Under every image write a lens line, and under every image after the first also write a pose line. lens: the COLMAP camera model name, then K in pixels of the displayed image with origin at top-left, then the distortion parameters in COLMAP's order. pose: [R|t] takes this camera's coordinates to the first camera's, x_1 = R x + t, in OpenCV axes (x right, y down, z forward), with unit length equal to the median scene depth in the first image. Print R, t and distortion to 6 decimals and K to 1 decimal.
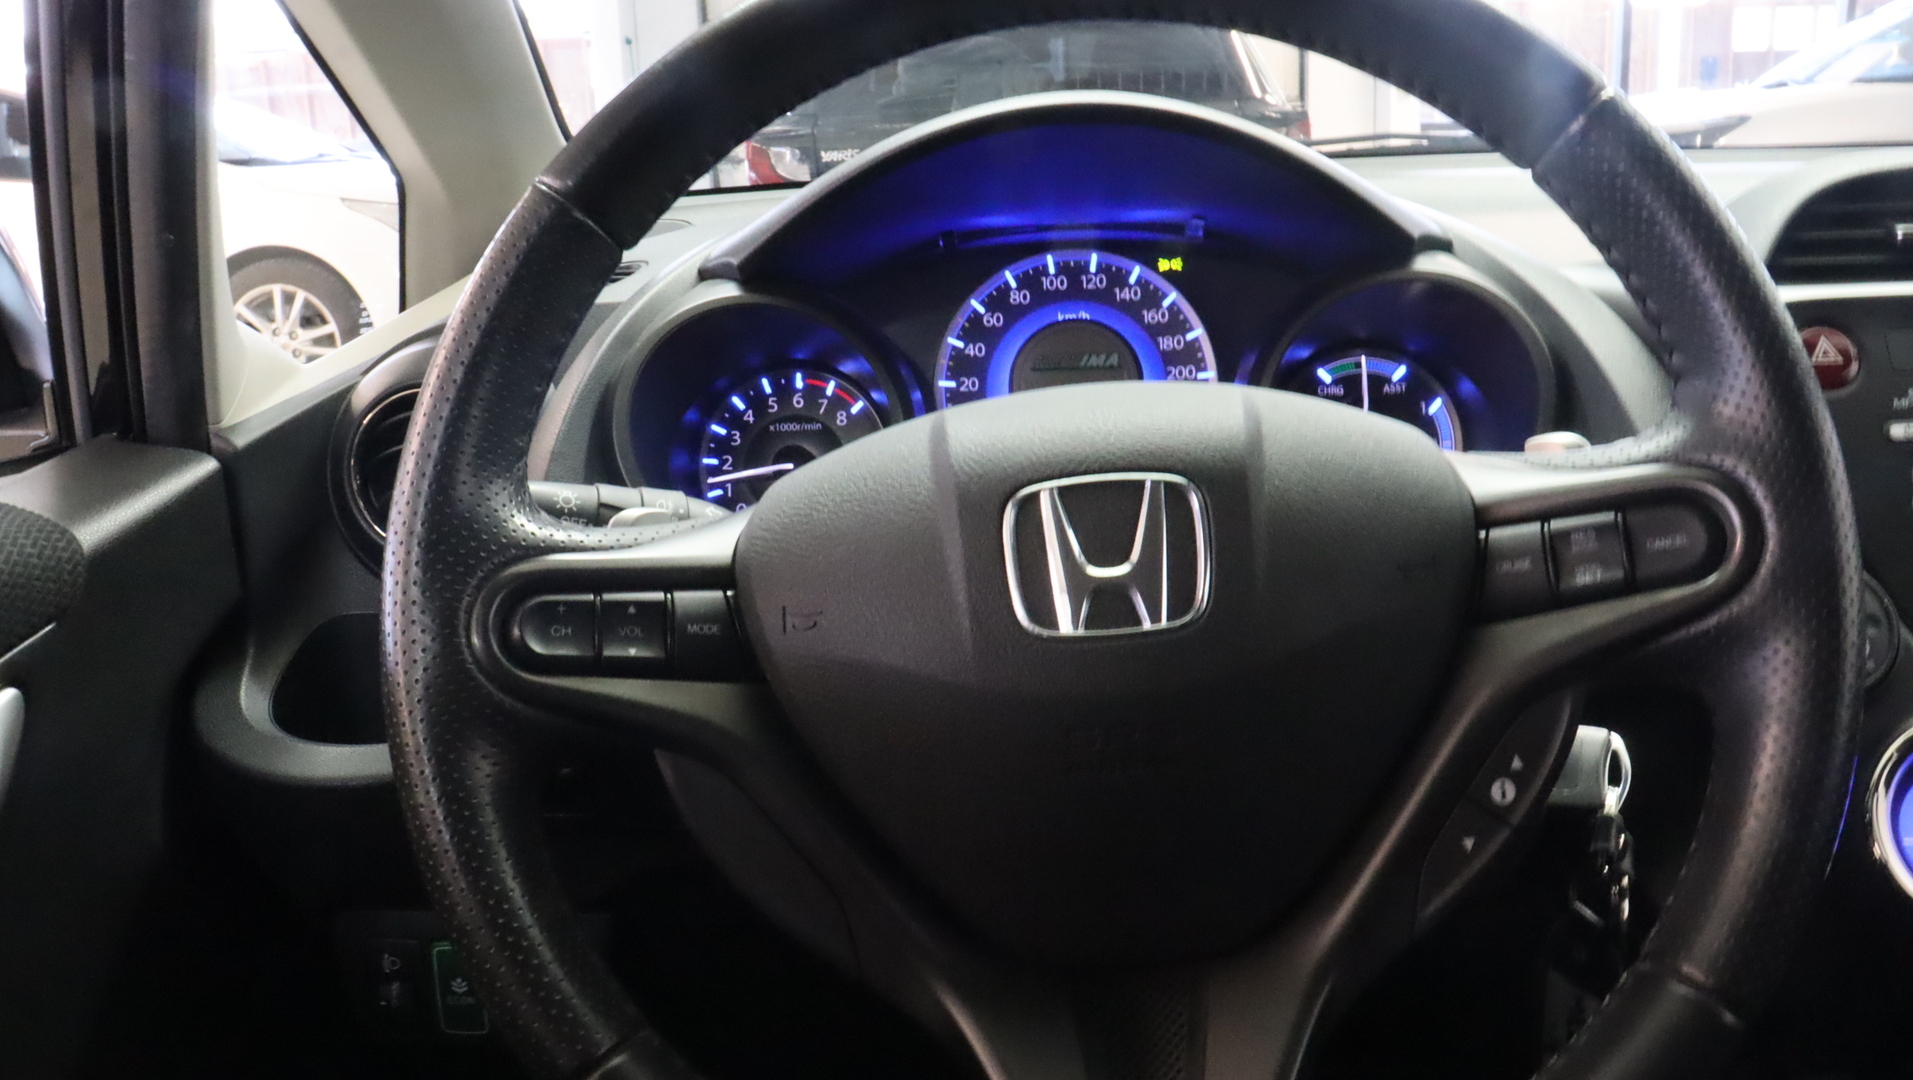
lens RADIAL K [[1525.9, 0, 956.5], [0, 1525.9, 540.0], [0, 0, 1]] dist [-0.184912, 0.151933]
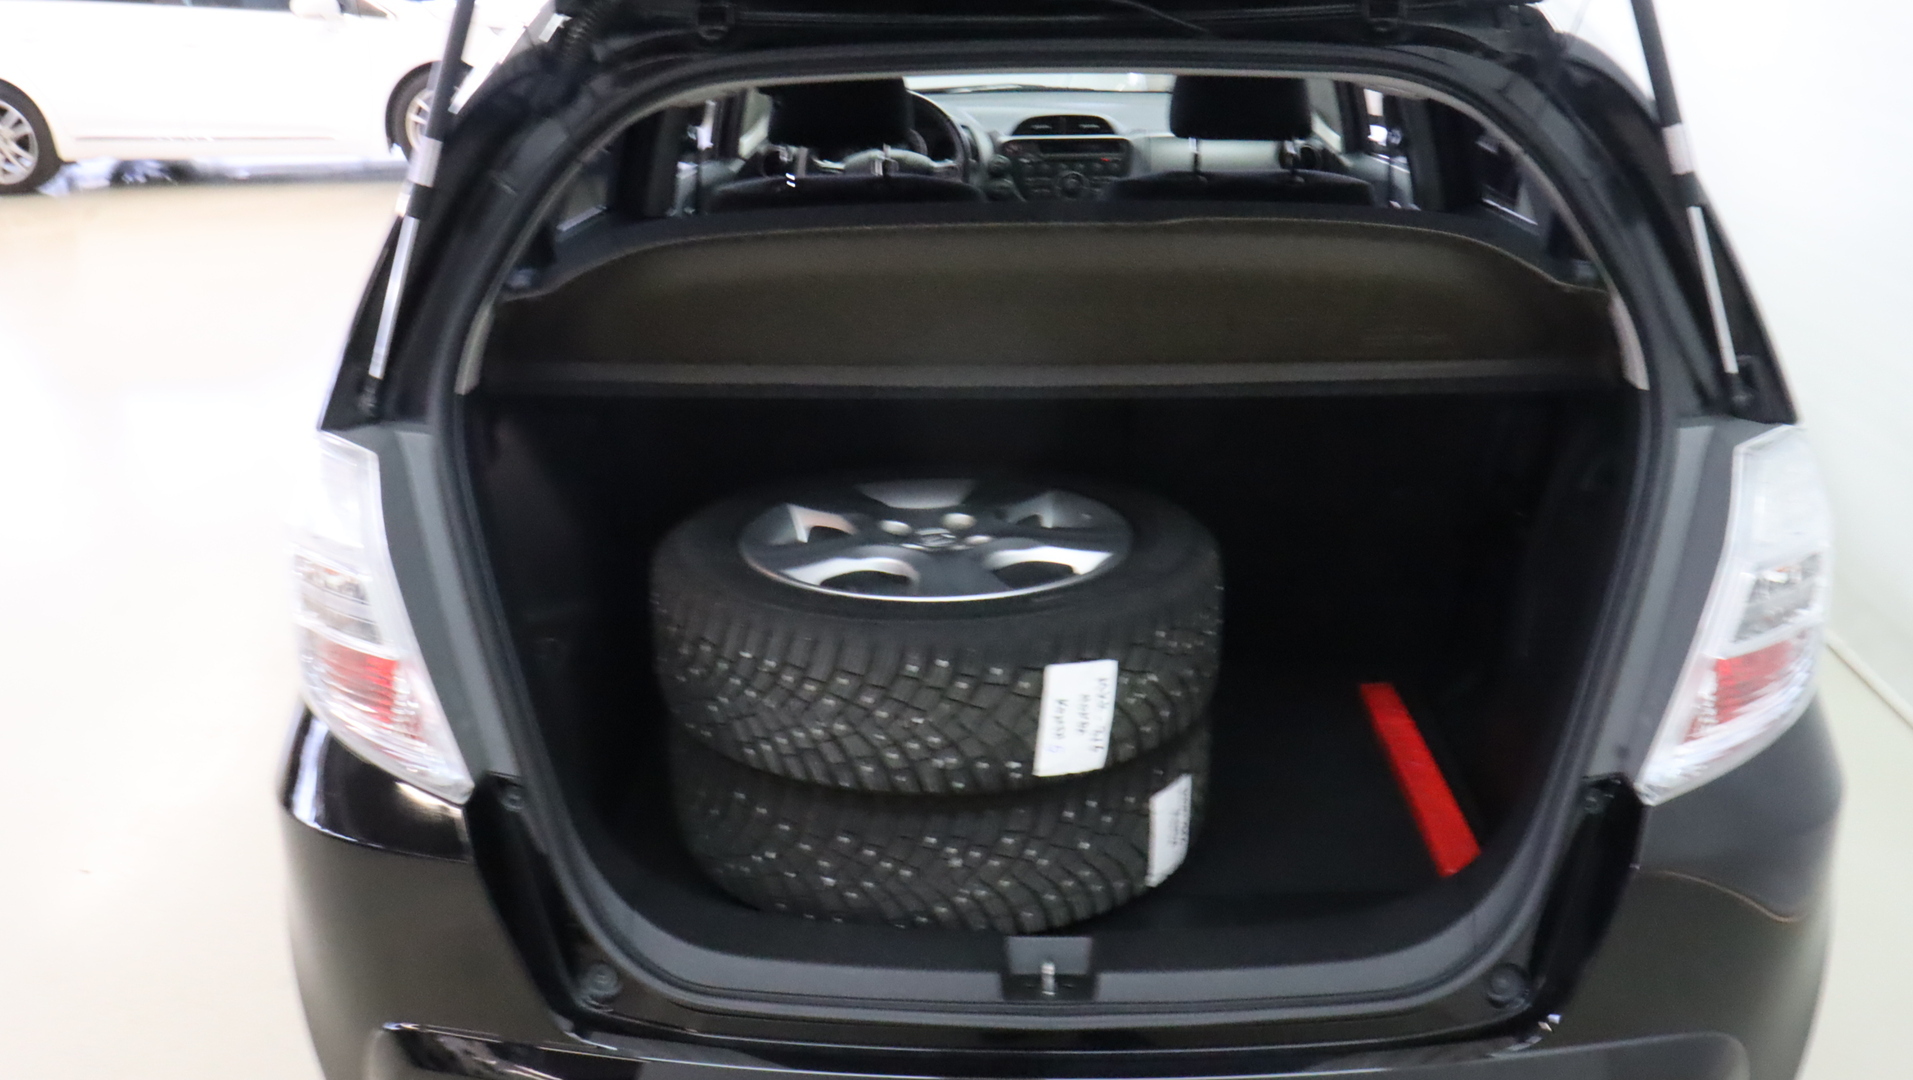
lens RADIAL K [[1525.9, 0, 956.5], [0, 1525.9, 540.0], [0, 0, 1]] dist [-0.184912, 0.151933]
pose [[0.999566, 0.029015, 0.005151, 0.341867], [-0.029445, 0.990355, 0.135390, 0.609611], [-0.001173, -0.135483, 0.990779, -5.138610]]
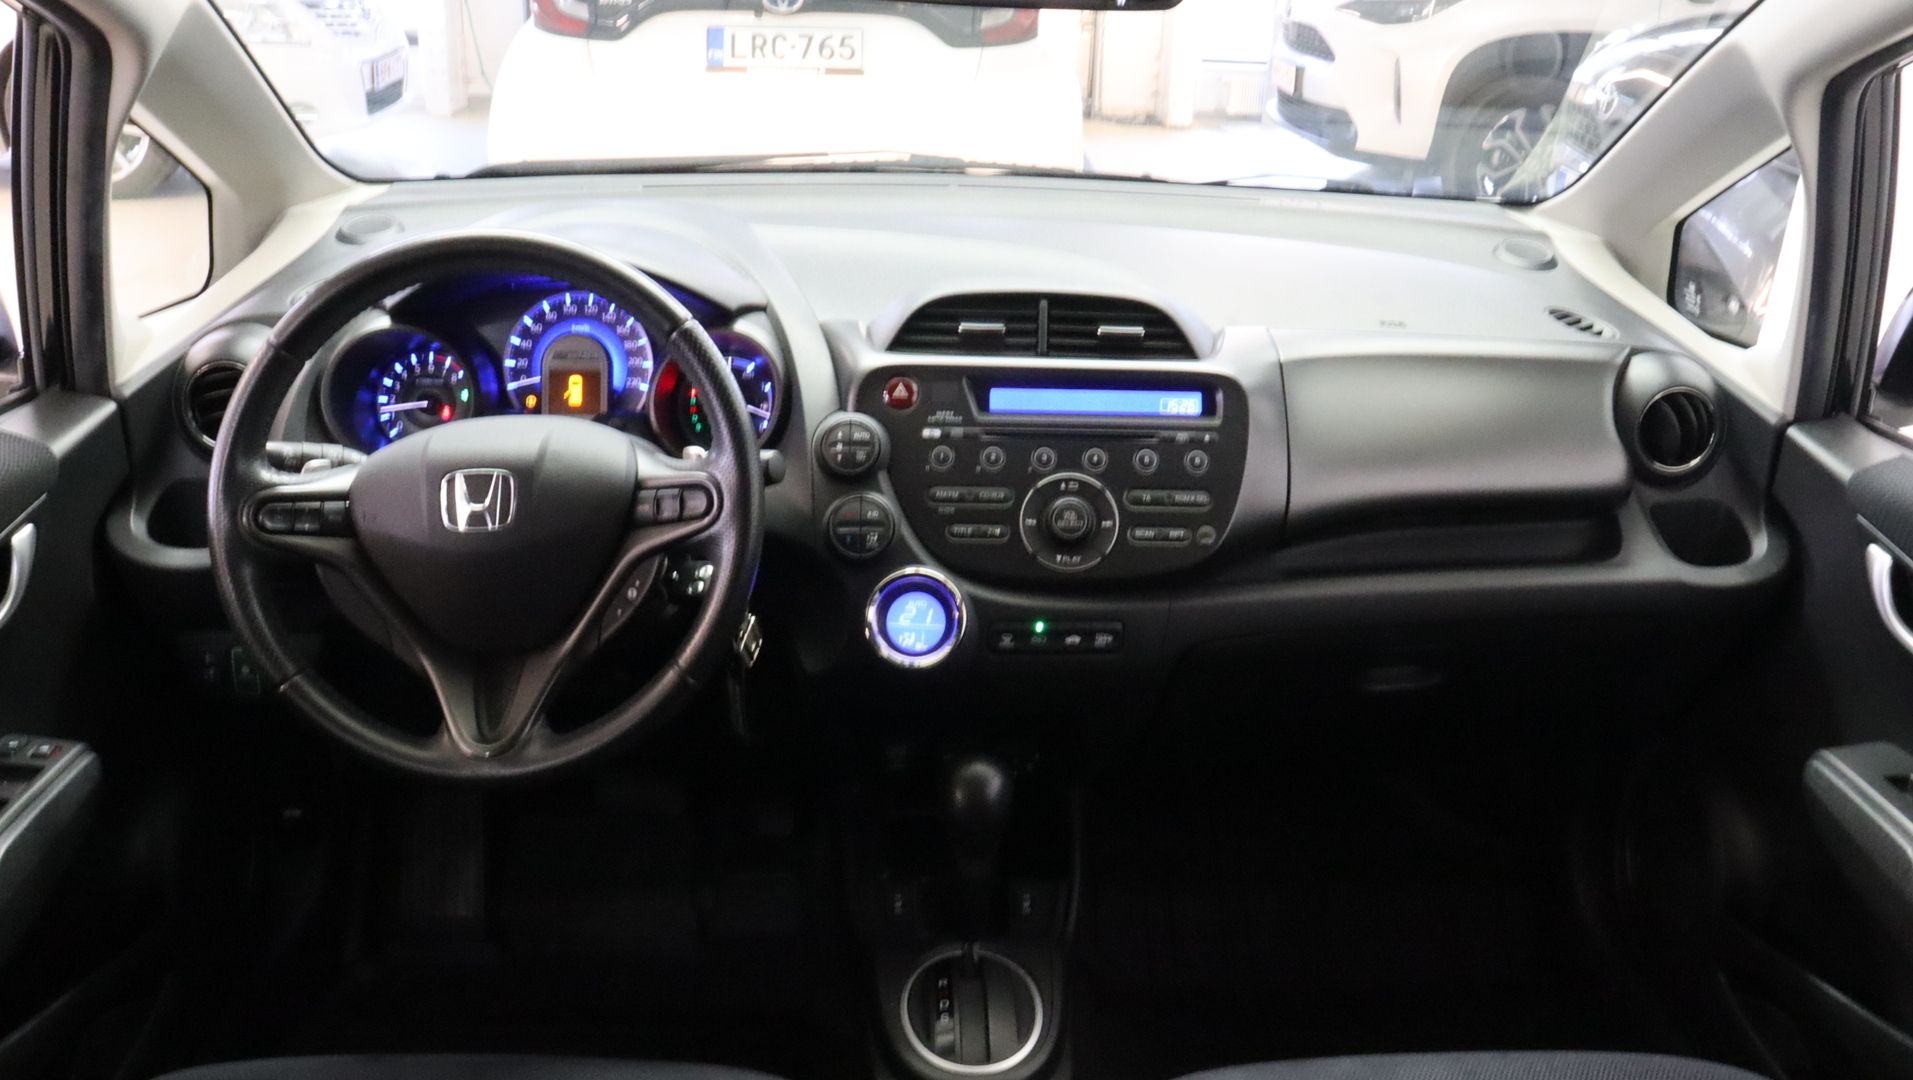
lens RADIAL K [[1525.9, 0, 956.5], [0, 1525.9, 540.0], [0, 0, 1]] dist [-0.184912, 0.151933]
pose [[0.992612, 0.035677, 0.115970, 0.401055], [-0.052444, 0.988053, 0.144915, -0.220913], [-0.109414, -0.149926, 0.982624, -1.086593]]
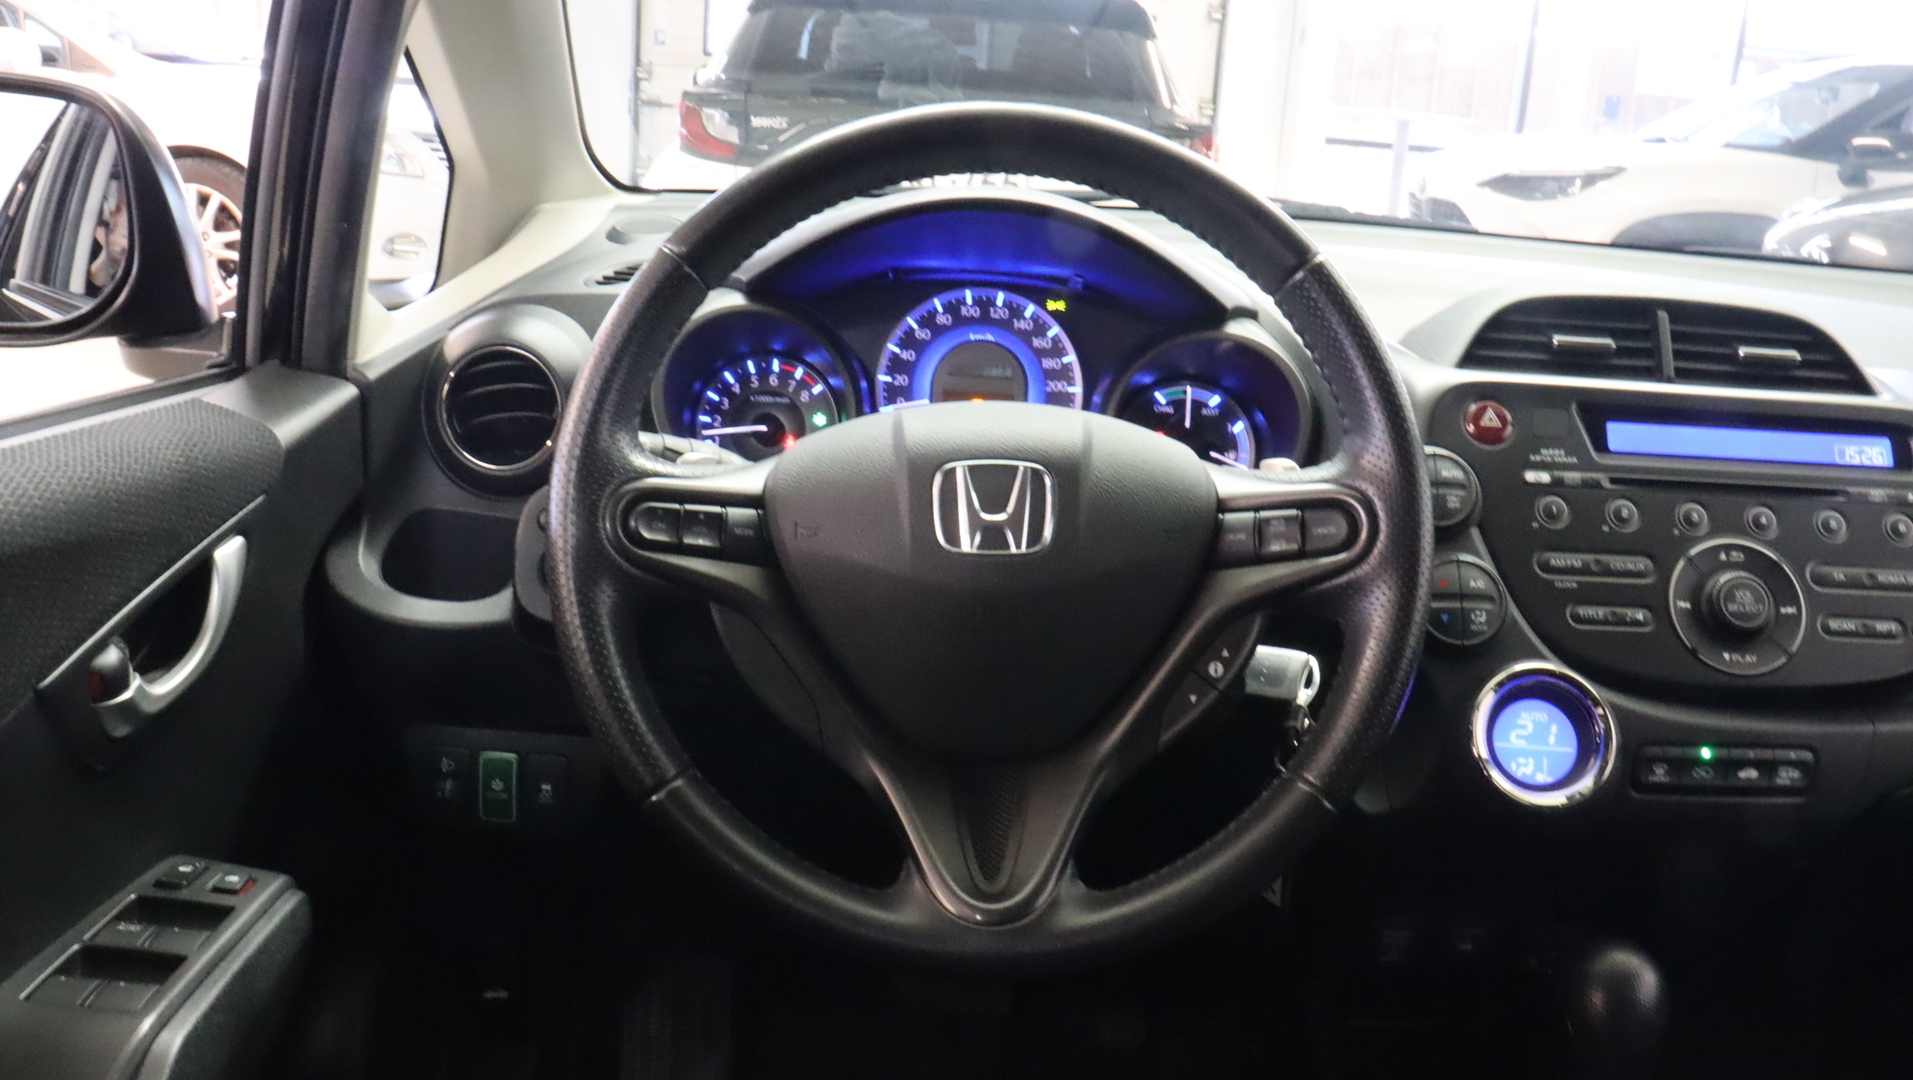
lens RADIAL K [[1525.9, 0, 956.5], [0, 1525.9, 540.0], [0, 0, 1]] dist [-0.184912, 0.151933]
pose [[0.992965, 0.086590, 0.080757, -0.048355], [-0.088543, 0.995853, 0.020911, 0.008777], [-0.078612, -0.027915, 0.996514, -0.439186]]
